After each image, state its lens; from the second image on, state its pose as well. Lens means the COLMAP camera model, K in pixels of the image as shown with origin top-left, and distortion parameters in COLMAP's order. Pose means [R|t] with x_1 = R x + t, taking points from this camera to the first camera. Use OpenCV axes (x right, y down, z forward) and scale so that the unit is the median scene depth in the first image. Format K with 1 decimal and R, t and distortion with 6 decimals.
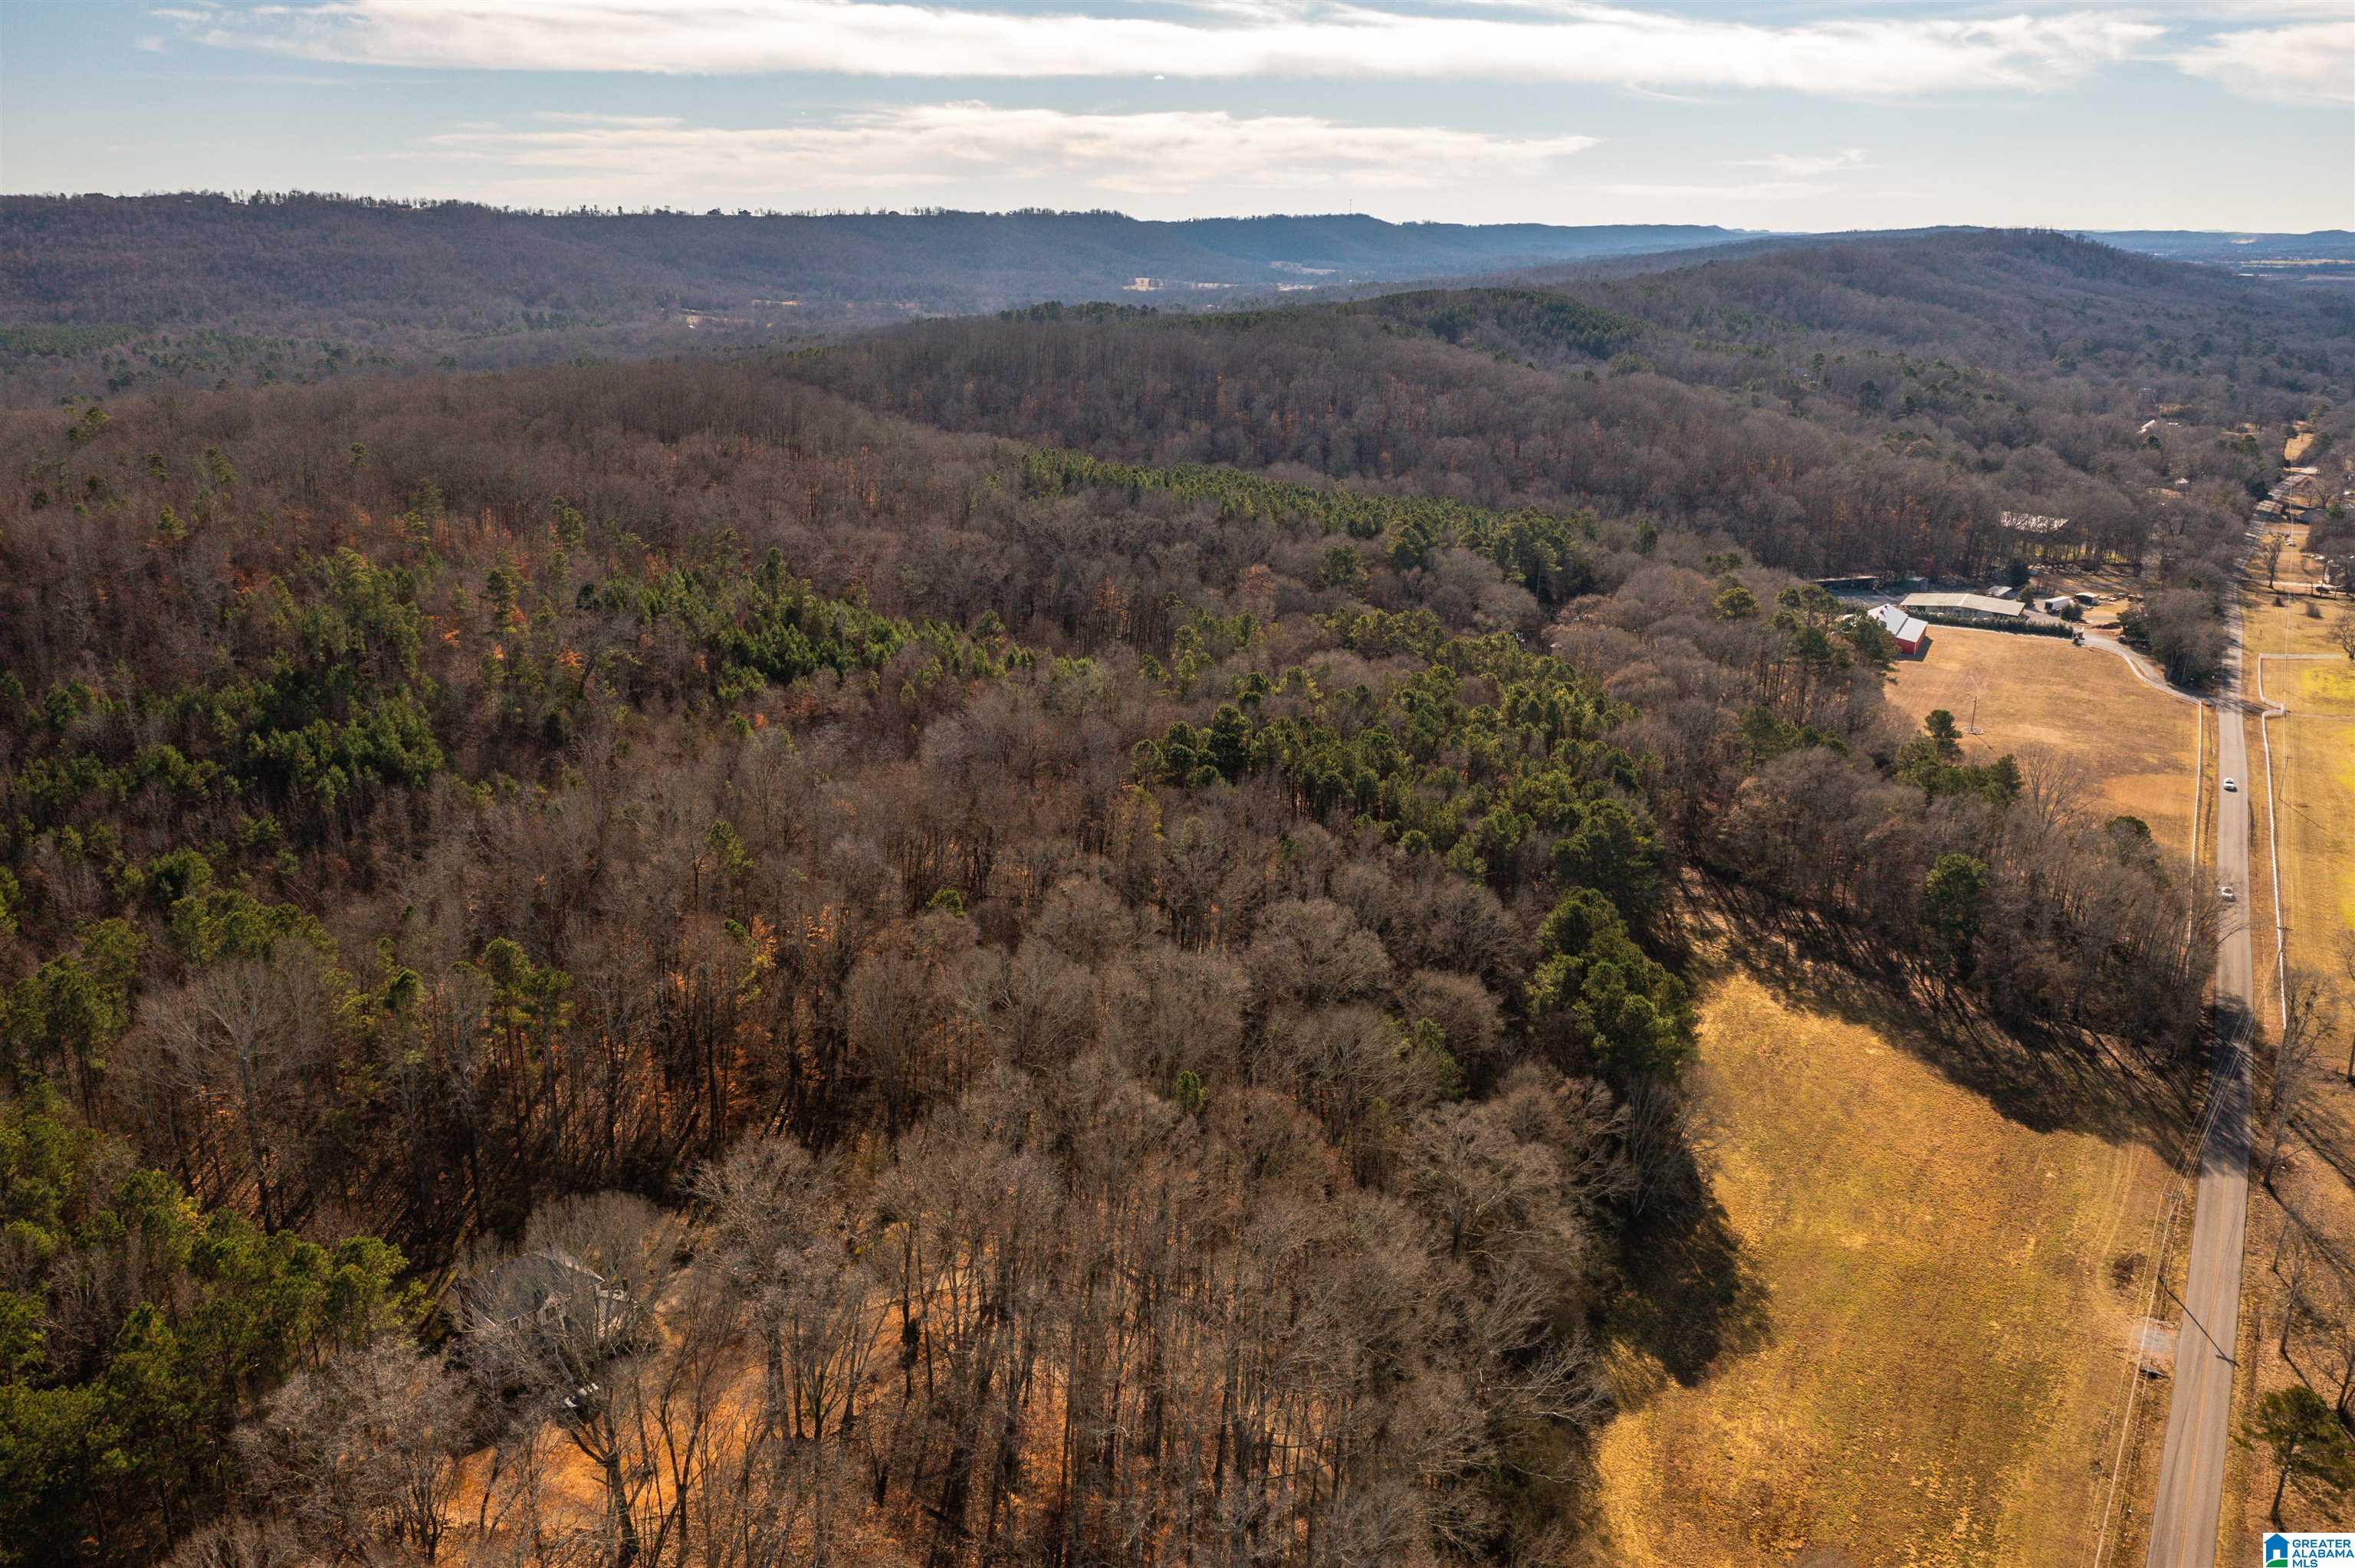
lens RADIAL K [[1851.0, 0, 1170.9], [0, 1851.0, 791.2], [0, 0, 1]] dist [-0.017270, 0.006573]
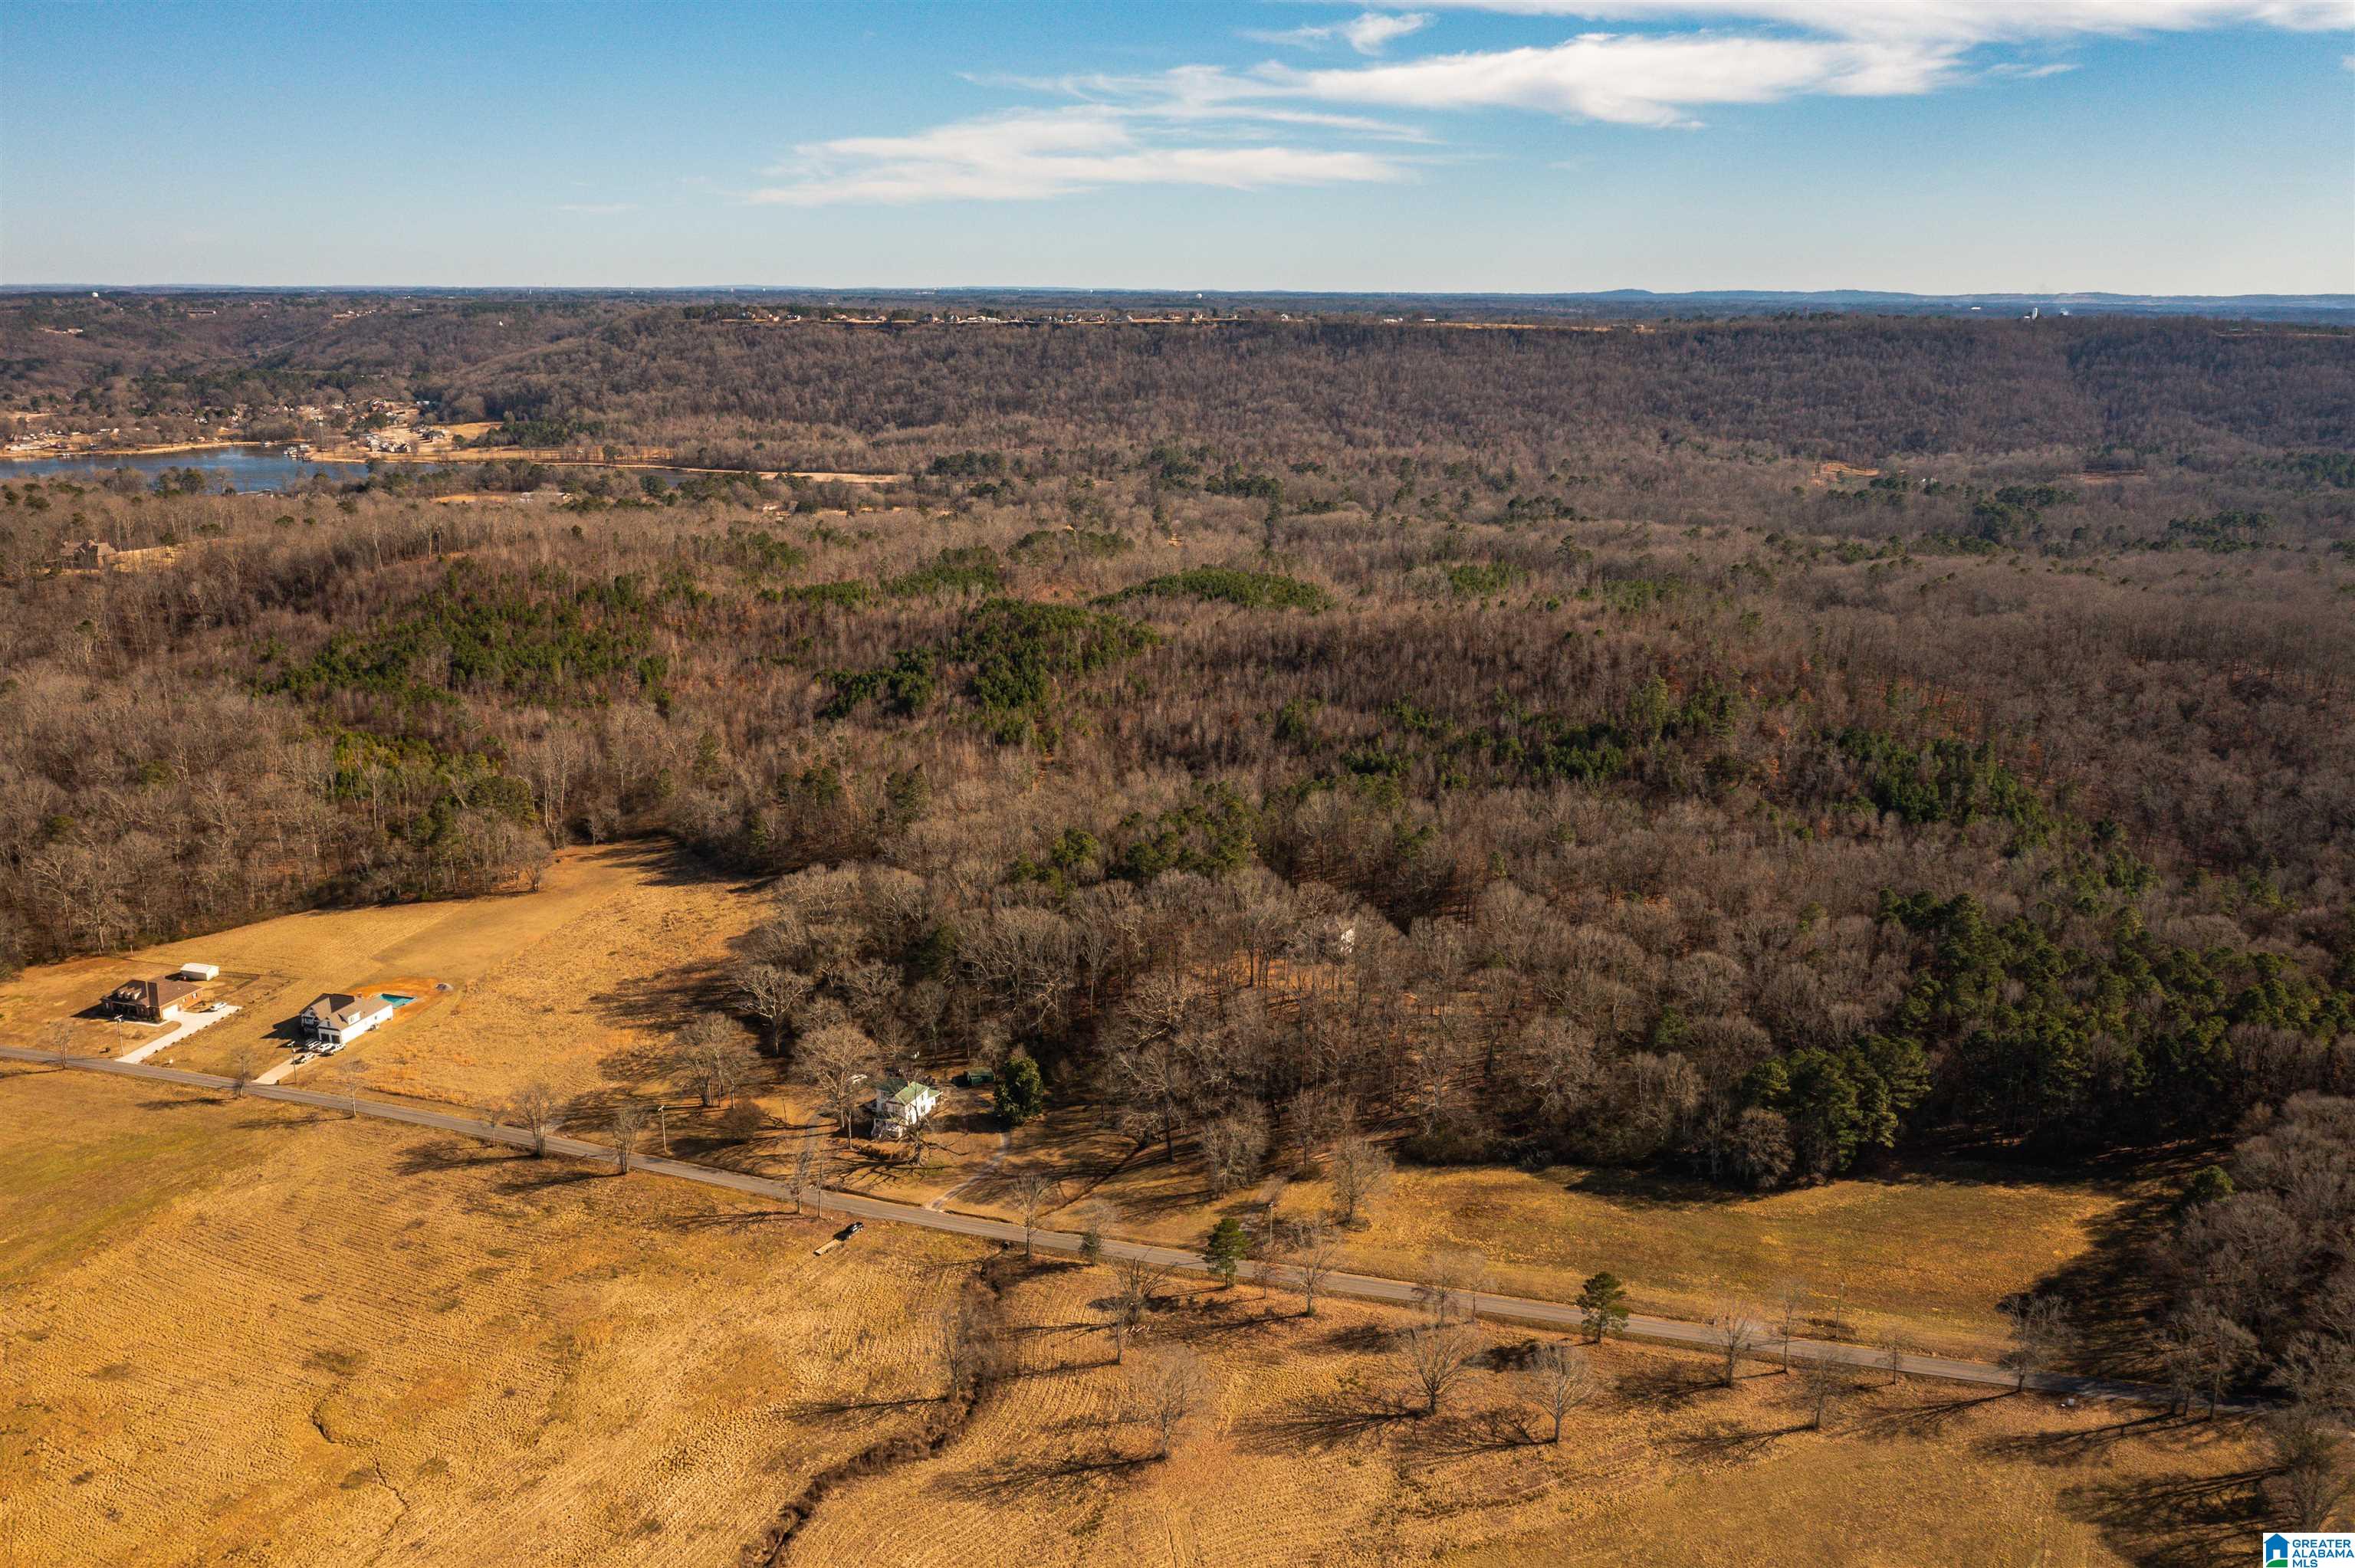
lens RADIAL K [[1851.0, 0, 1170.8], [0, 1851.0, 781.9], [0, 0, 1]] dist [-0.017270, 0.006573]
pose [[0.253088, 0.249957, -0.934595, 0.406487], [-0.285908, 0.942221, 0.174572, -0.067892], [0.924231, 0.223027, 0.309930, -0.026007]]
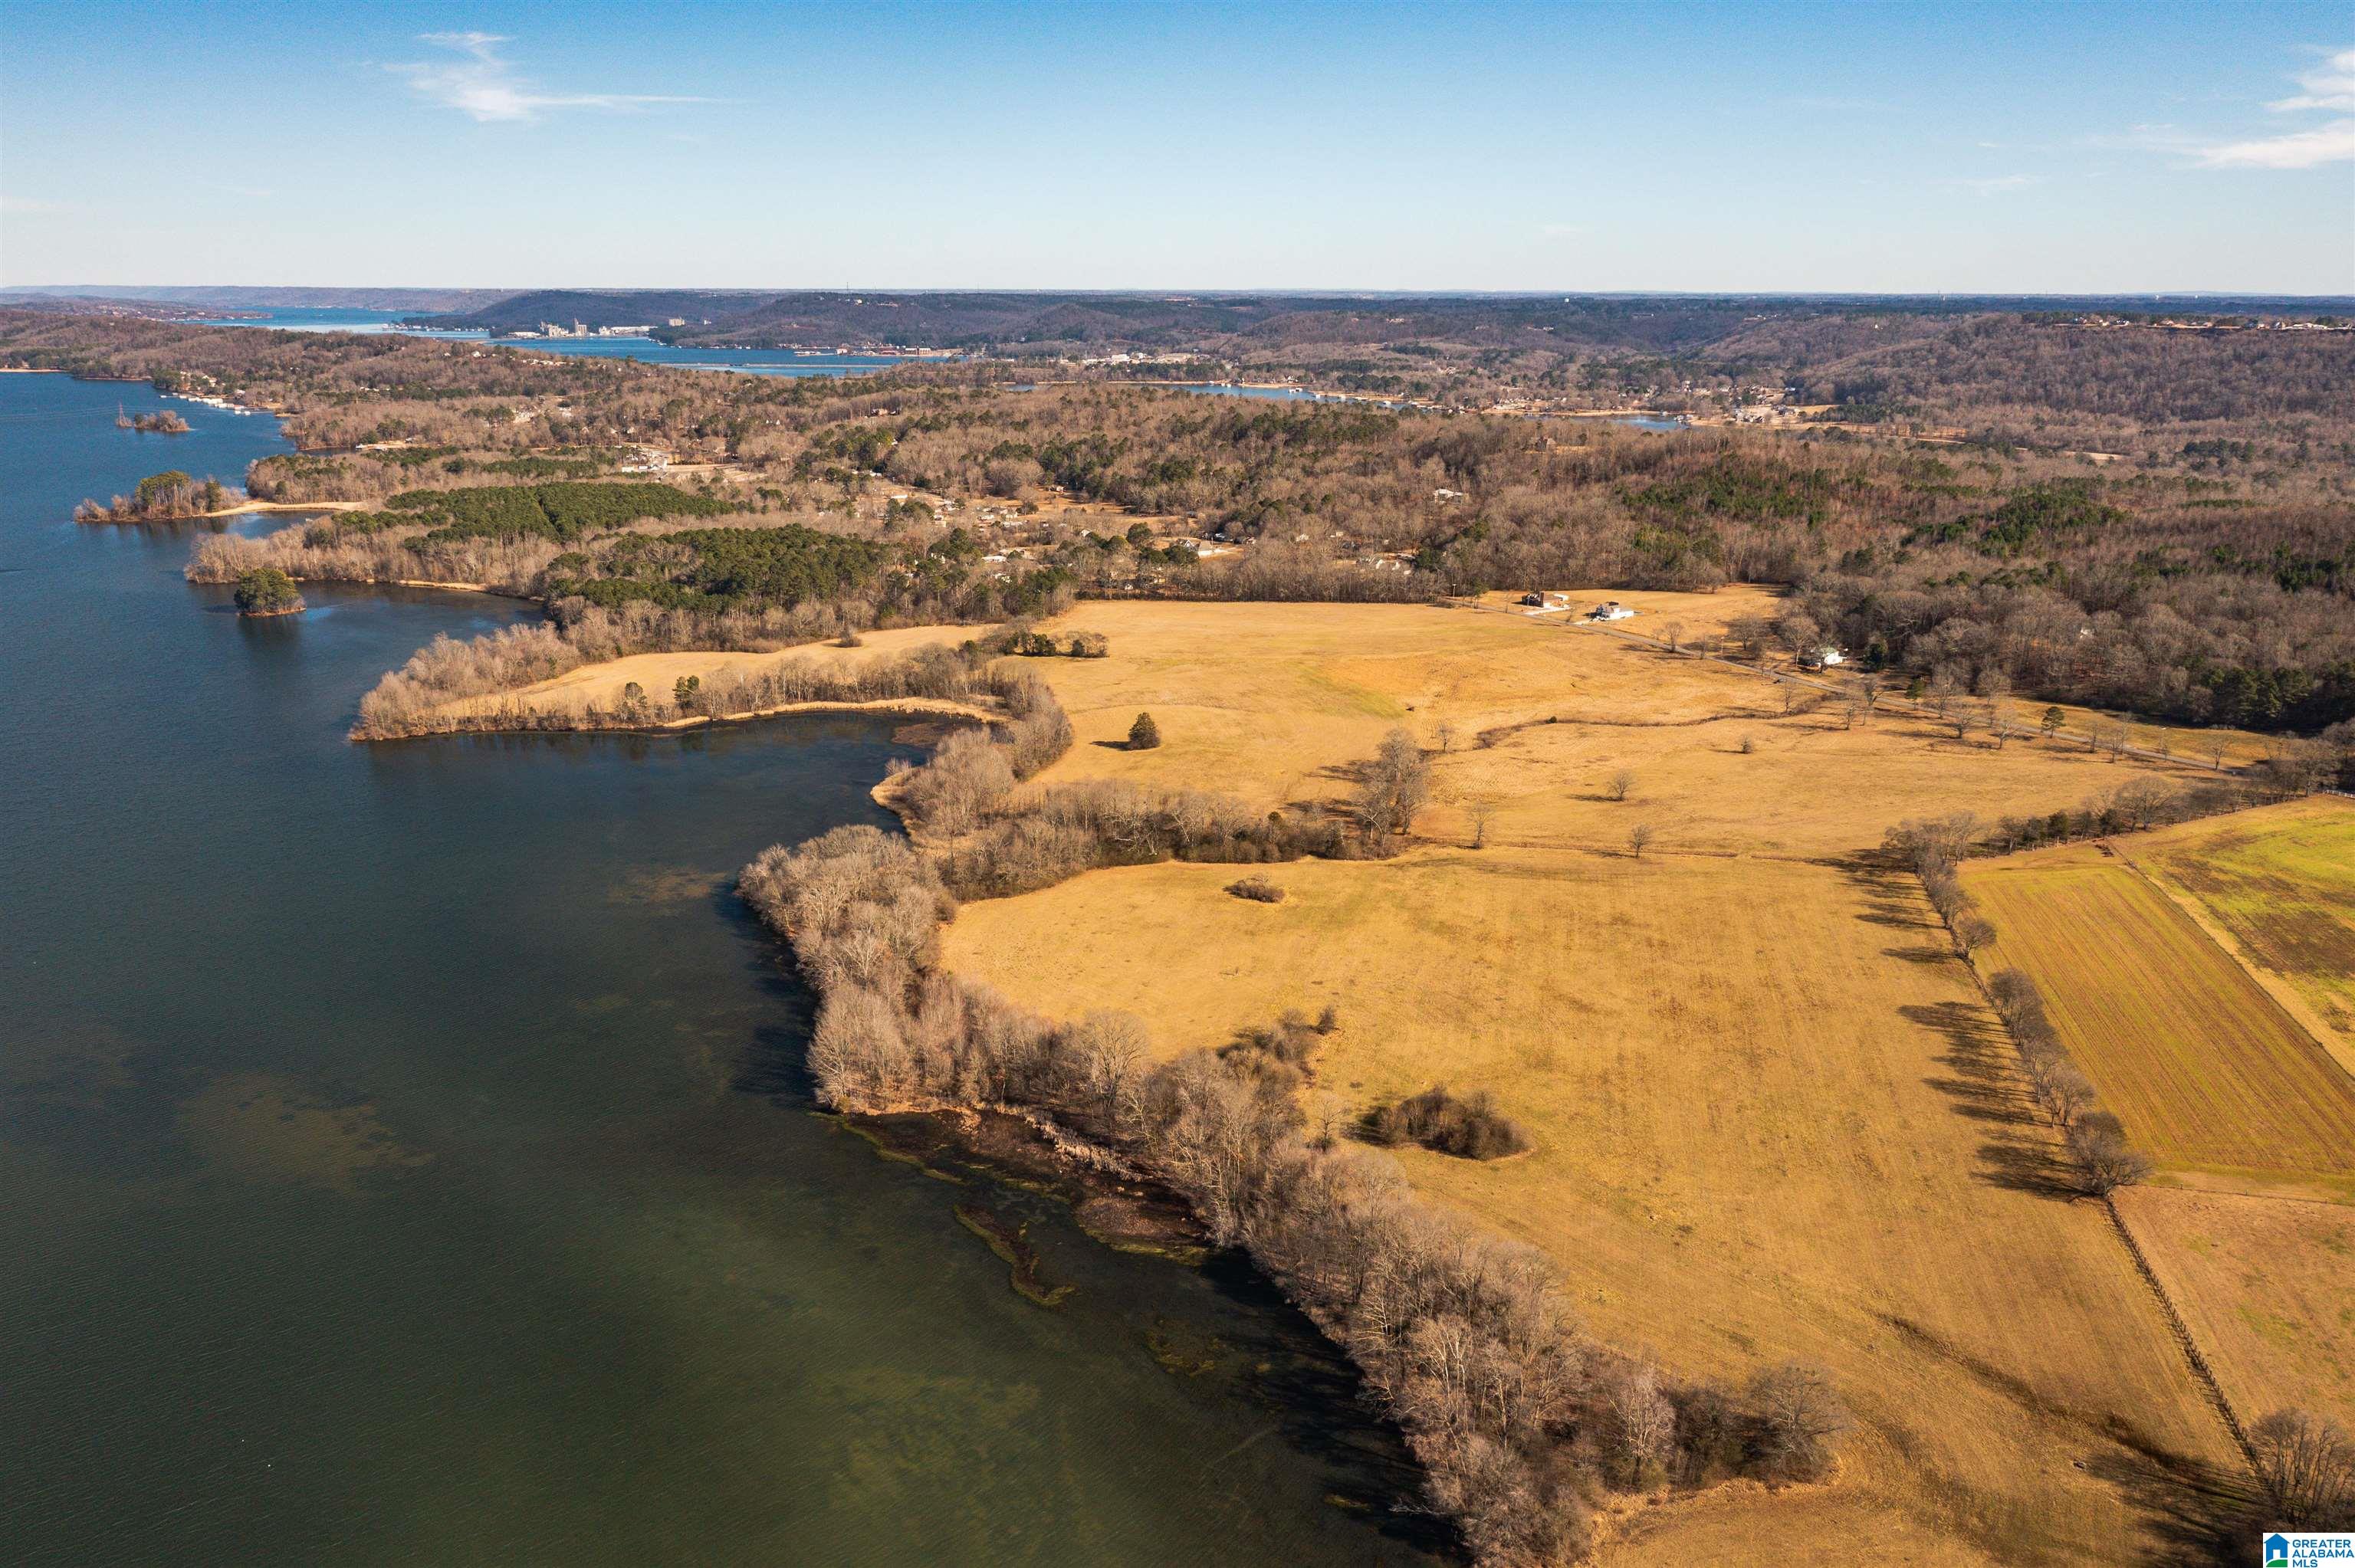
lens RADIAL K [[1851.0, 0, 1187.9], [0, 1851.0, 799.5], [0, 0, 1]] dist [-0.017270, 0.006573]
pose [[-0.437894, 0.237785, -0.867010, 1.062518], [-0.261467, 0.889017, 0.375877, -0.120470], [0.860165, 0.391289, -0.327123, 0.134673]]
